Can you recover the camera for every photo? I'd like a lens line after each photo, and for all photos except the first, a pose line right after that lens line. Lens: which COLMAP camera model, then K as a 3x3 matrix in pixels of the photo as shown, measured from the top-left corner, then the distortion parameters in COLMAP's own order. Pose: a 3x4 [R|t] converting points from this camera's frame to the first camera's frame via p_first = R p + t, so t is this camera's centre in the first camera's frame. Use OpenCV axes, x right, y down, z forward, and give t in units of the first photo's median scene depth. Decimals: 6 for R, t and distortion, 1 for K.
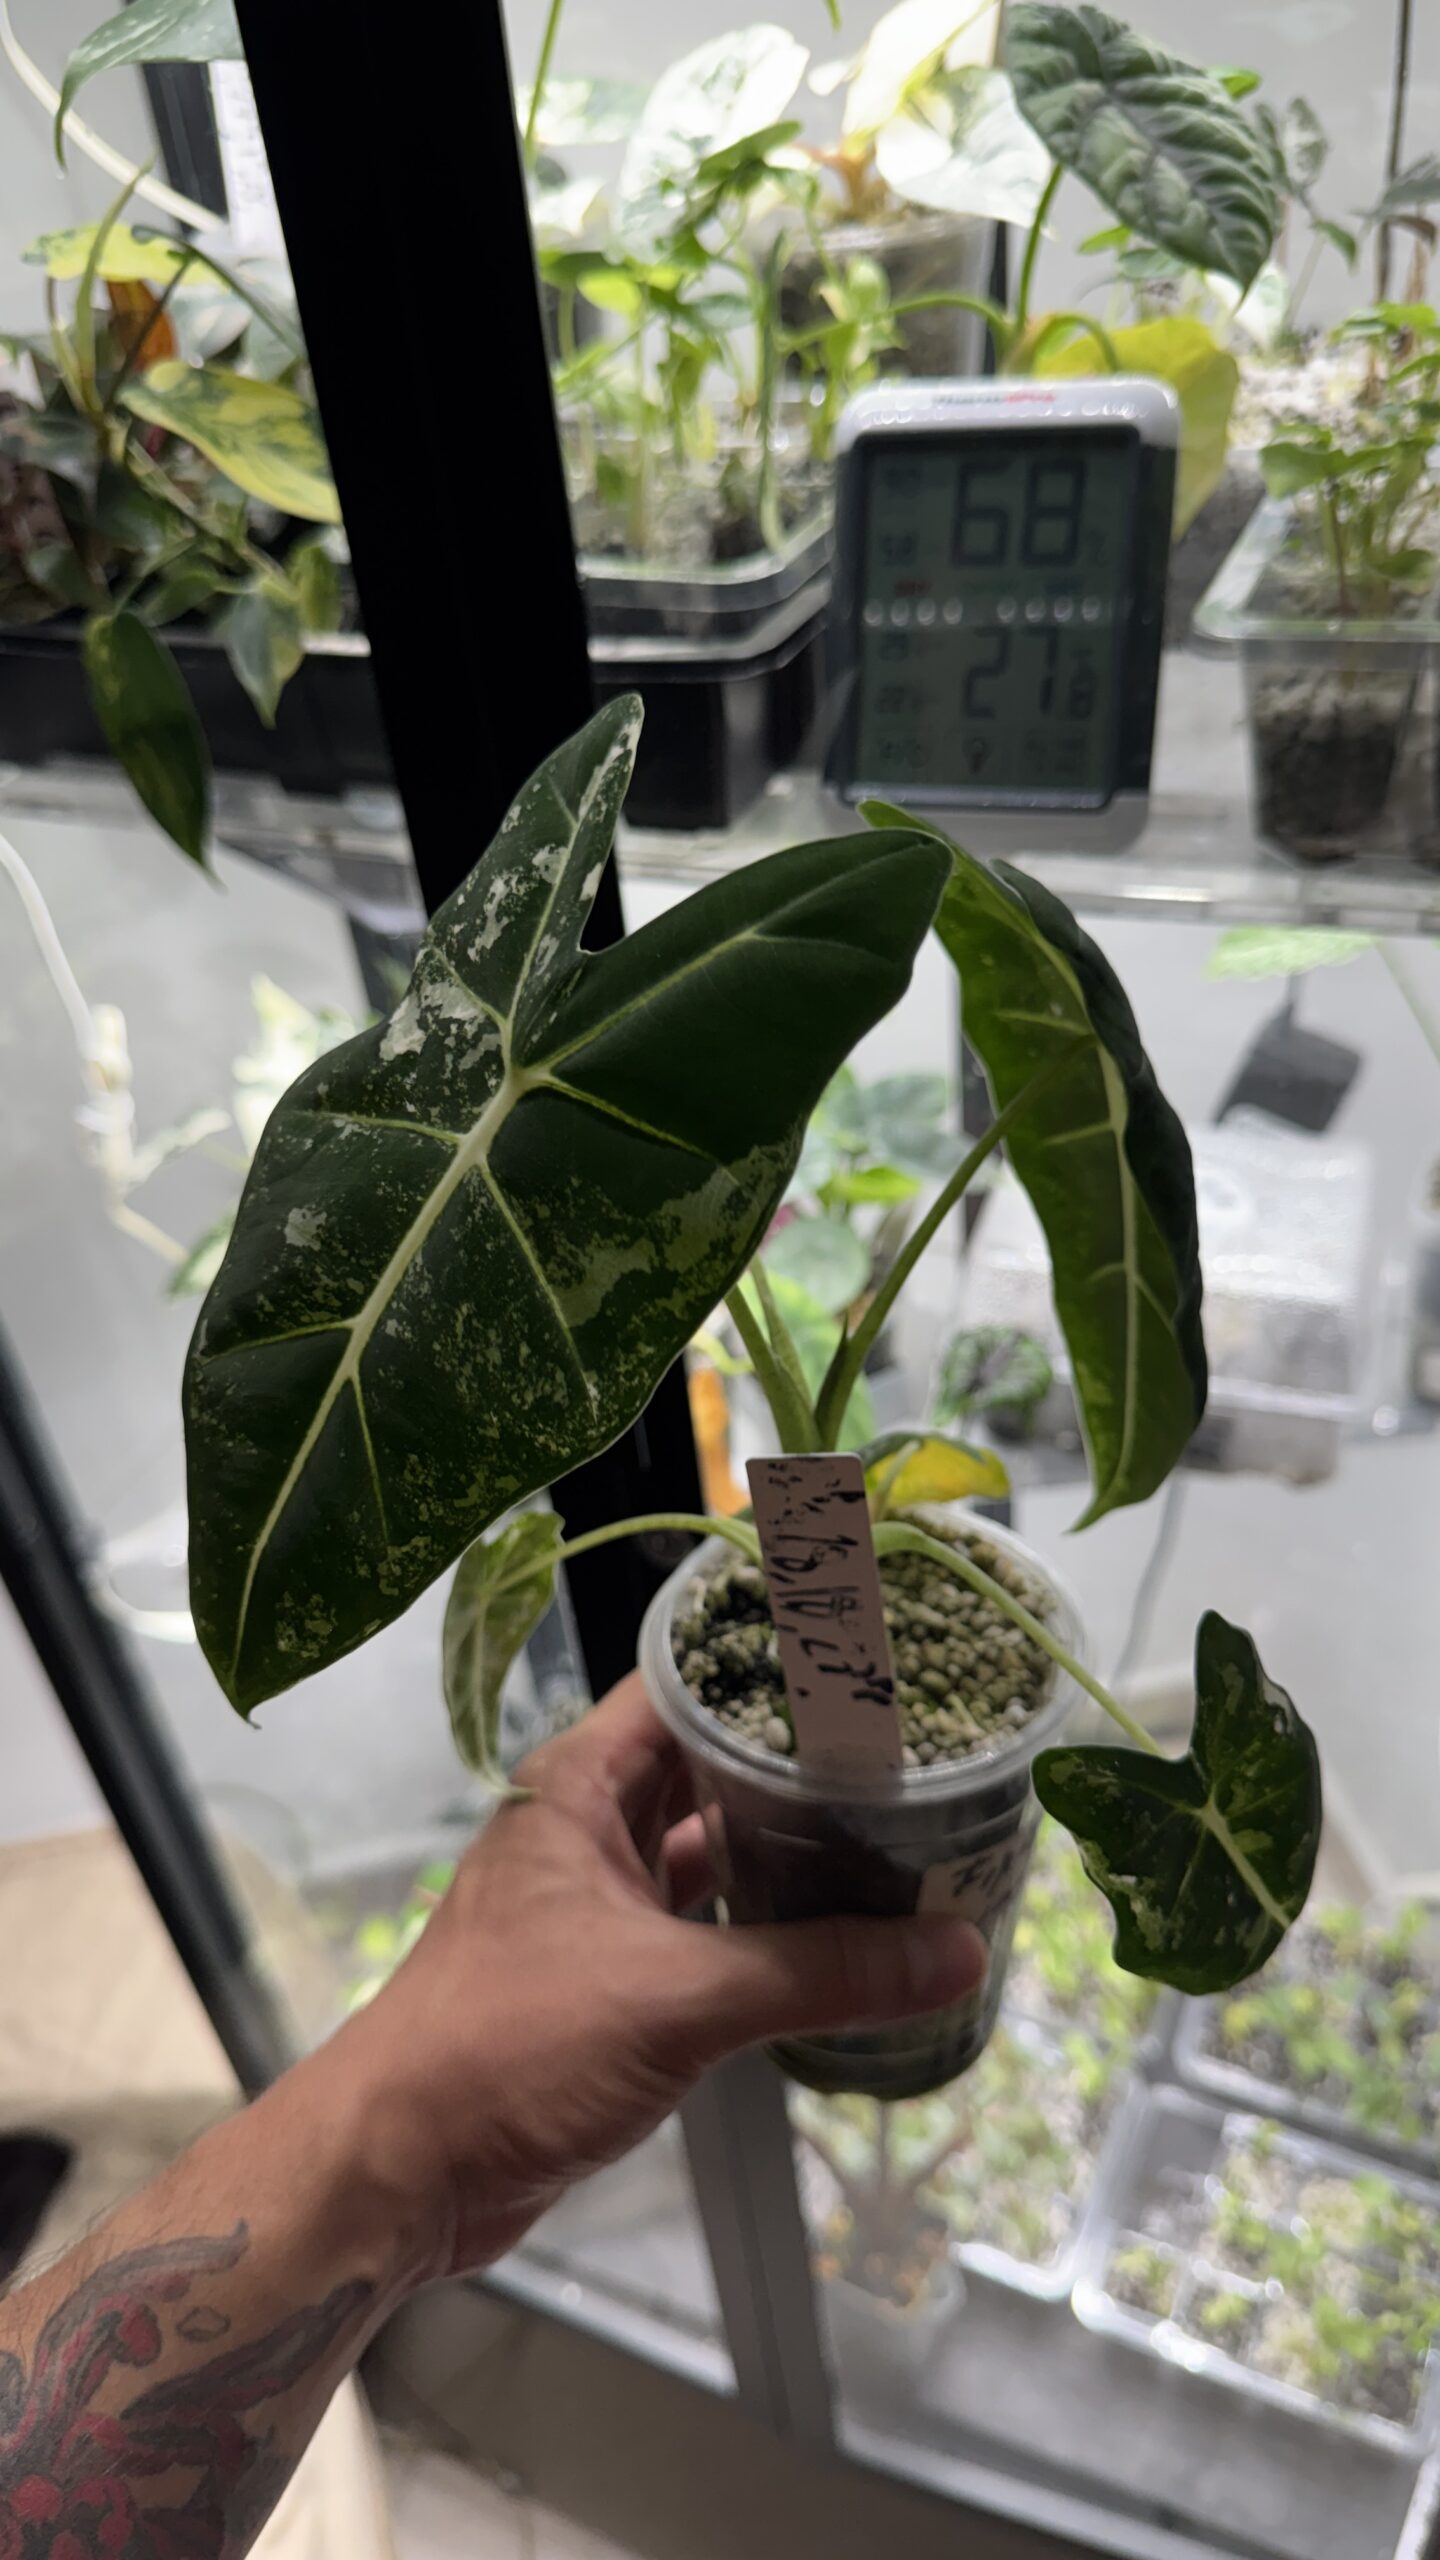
lens RADIAL K [[1815.7, 0, 685.9], [0, 1815.7, 1253.9], [0, 0, 1]] dist [-0.000825, -0.004080]
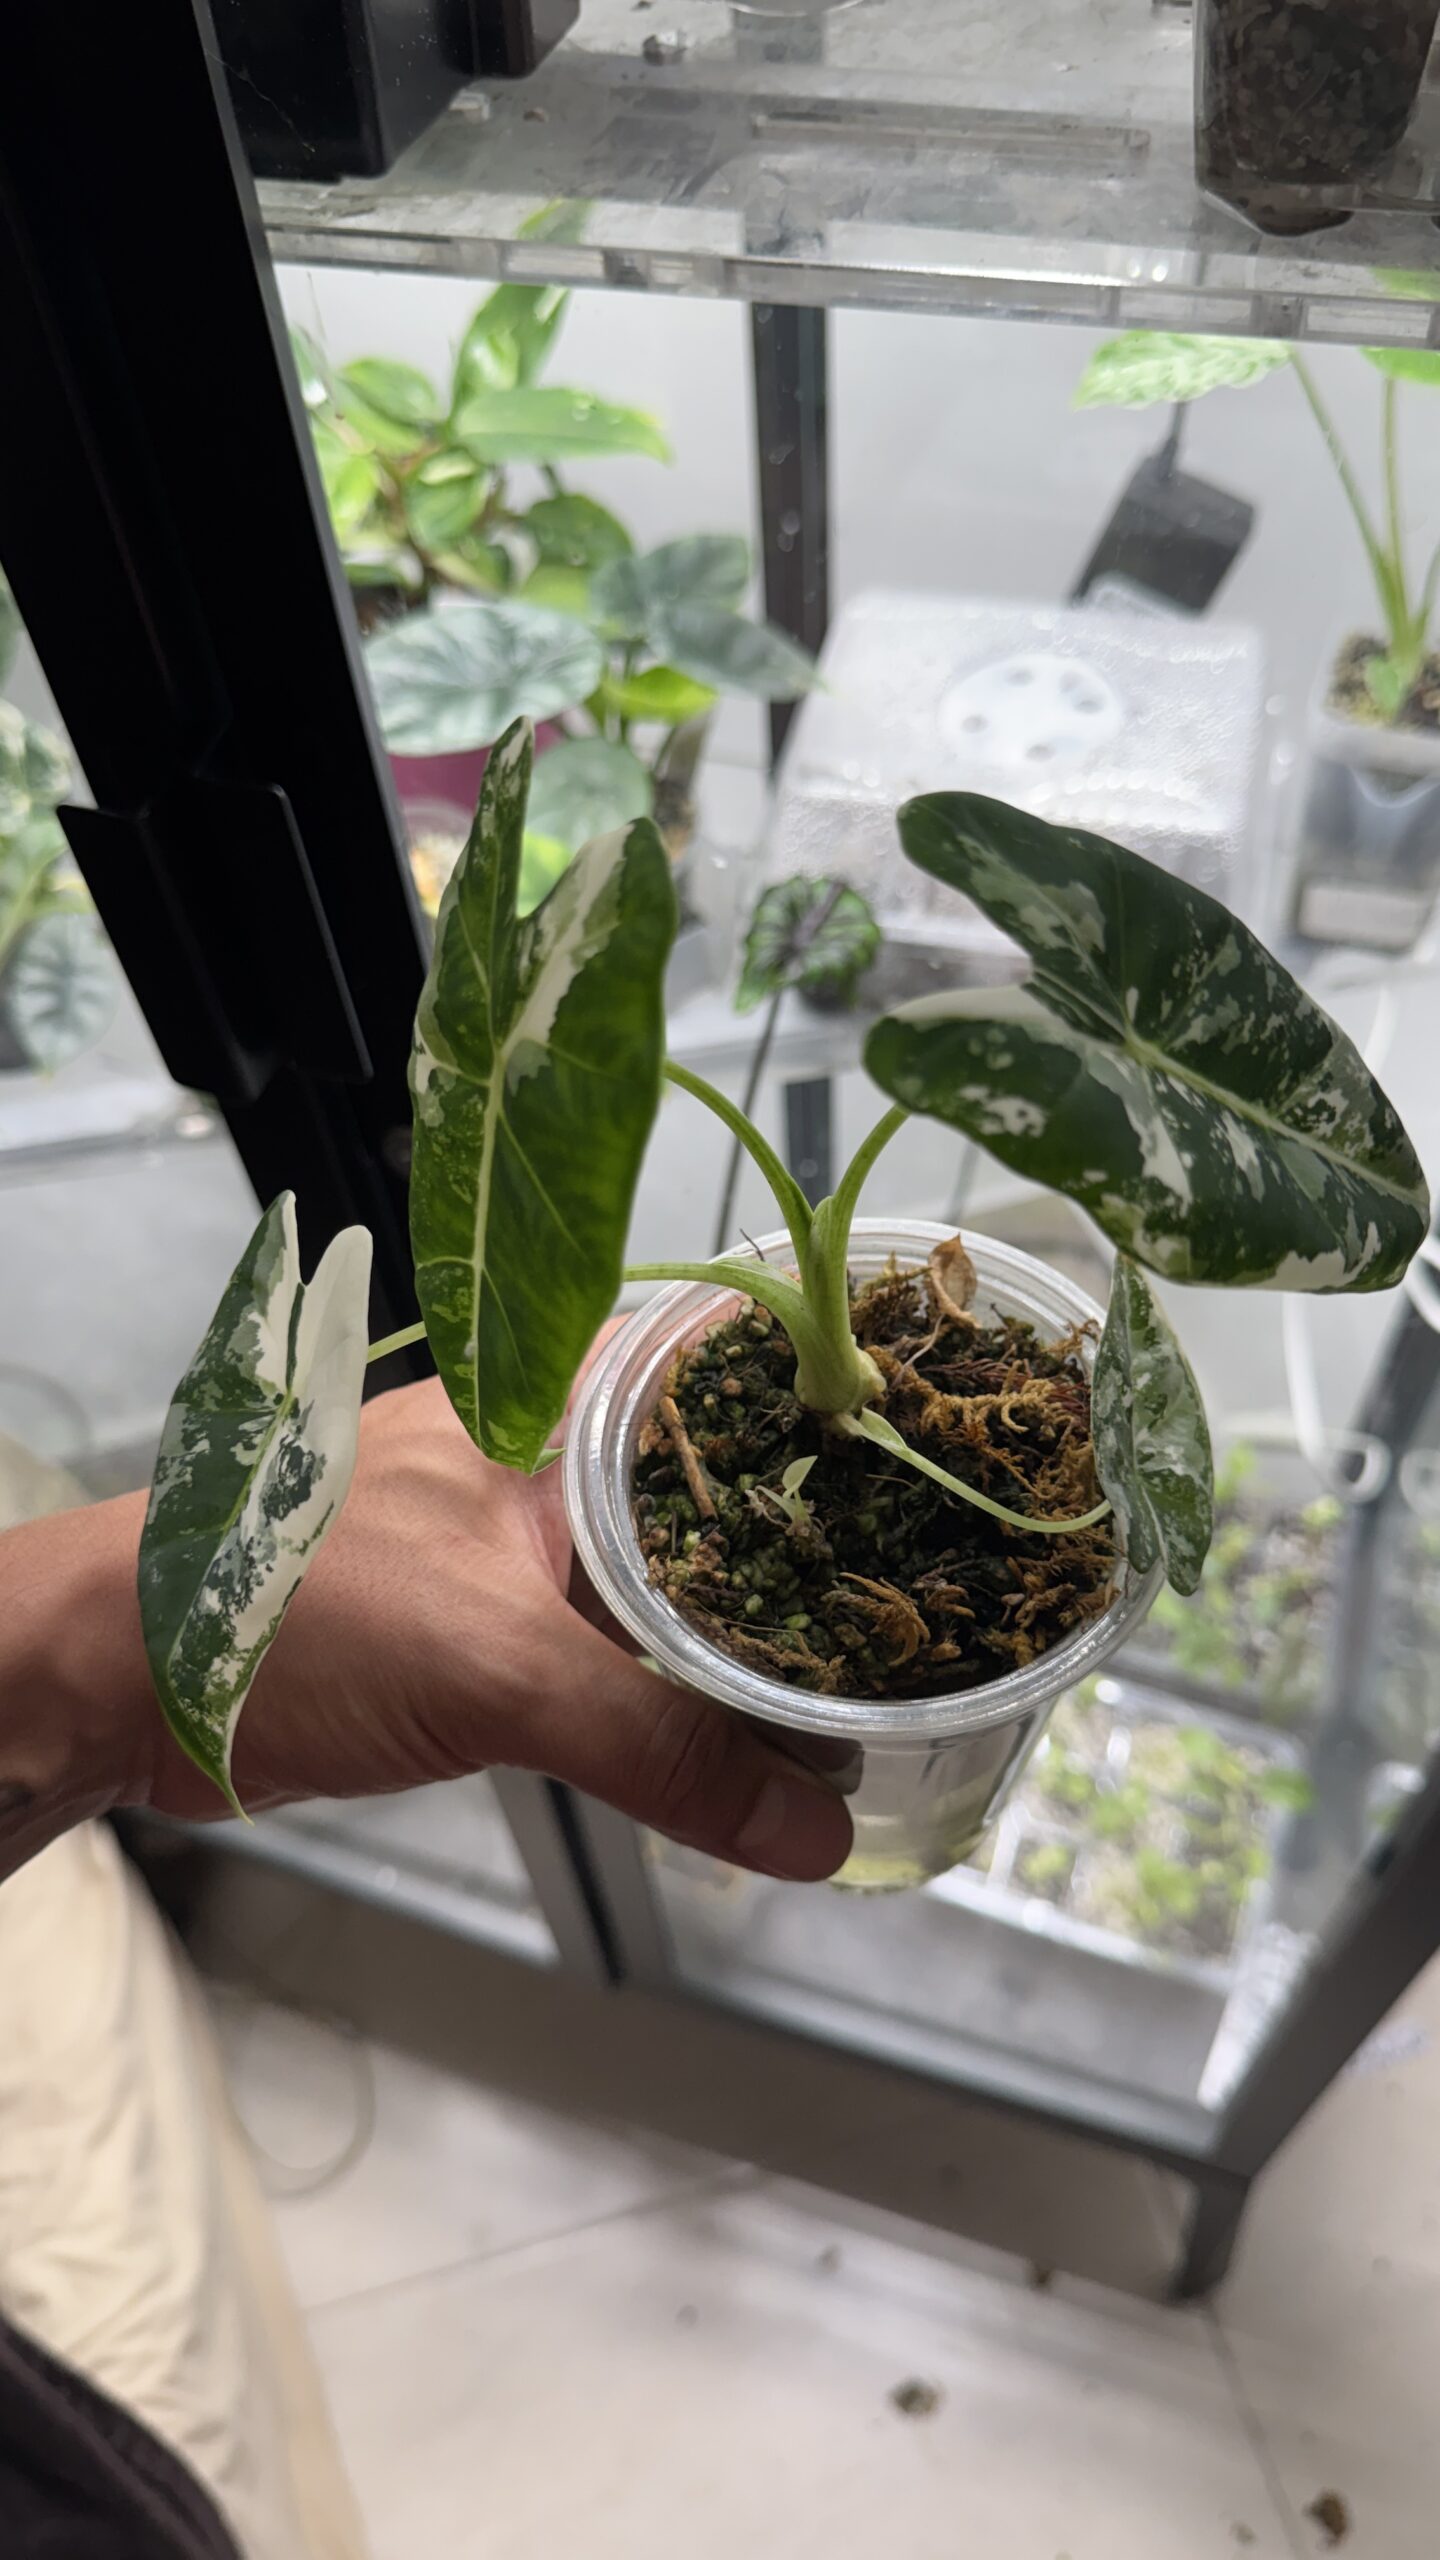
lens RADIAL K [[1815.7, 0, 671.9], [0, 1815.7, 1171.2], [0, 0, 1]] dist [-0.000825, -0.004080]
pose [[0.994390, -0.050997, 0.092672, 0.026226], [0.025828, 0.966650, 0.254797, -0.035951], [-0.102575, -0.250974, 0.962544, 0.181938]]
